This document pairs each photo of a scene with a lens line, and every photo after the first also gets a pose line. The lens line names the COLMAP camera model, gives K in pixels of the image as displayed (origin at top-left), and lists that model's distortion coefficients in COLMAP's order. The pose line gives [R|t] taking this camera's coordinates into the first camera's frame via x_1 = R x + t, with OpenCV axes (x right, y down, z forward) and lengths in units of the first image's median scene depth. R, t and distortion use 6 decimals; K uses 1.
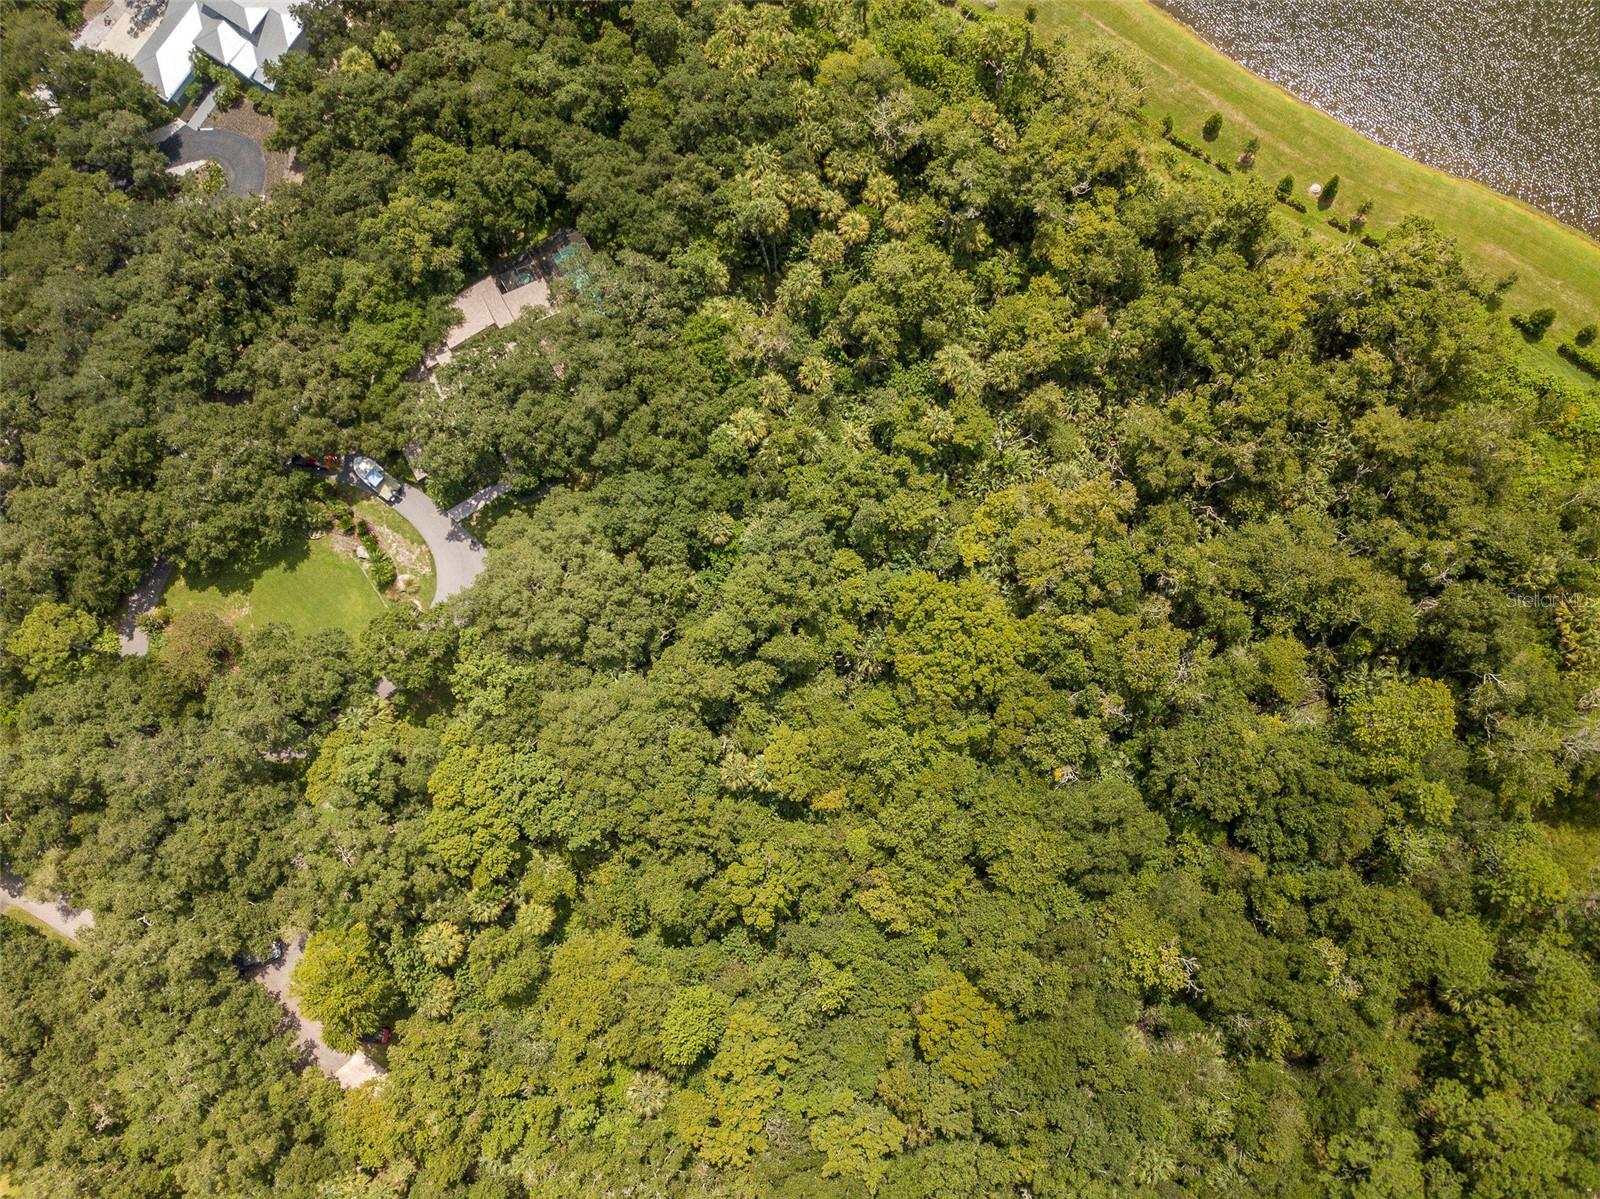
lens RADIAL K [[1234.6, 0, 800.0], [0, 1234.6, 599.5], [0, 0, 1]] dist [0.006309, 0.005284]
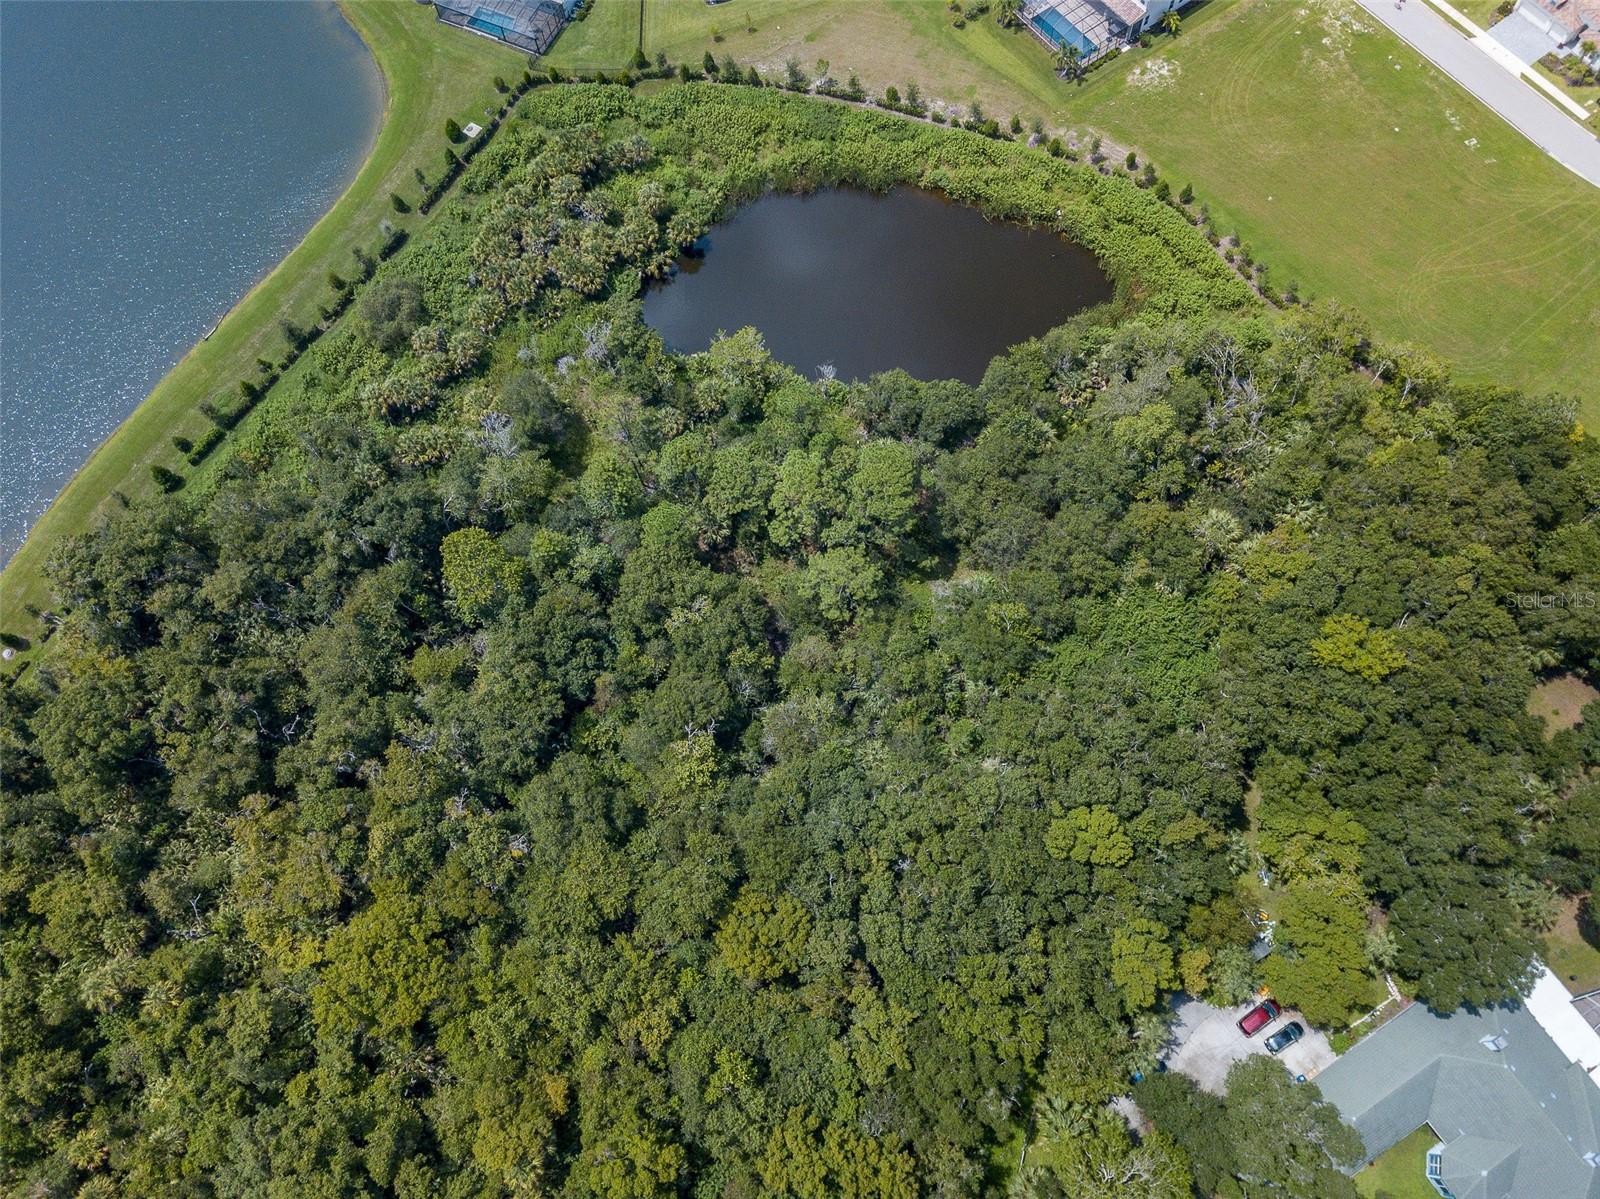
lens RADIAL K [[1226.6, 0, 791.7], [0, 1226.6, 605.4], [0, 0, 1]] dist [0.050452, -0.004945]
pose [[-0.062058, -0.886033, 0.459451, -0.097919], [0.993967, -0.013154, 0.108888, 0.253601], [-0.090434, 0.463436, 0.881504, -0.045678]]
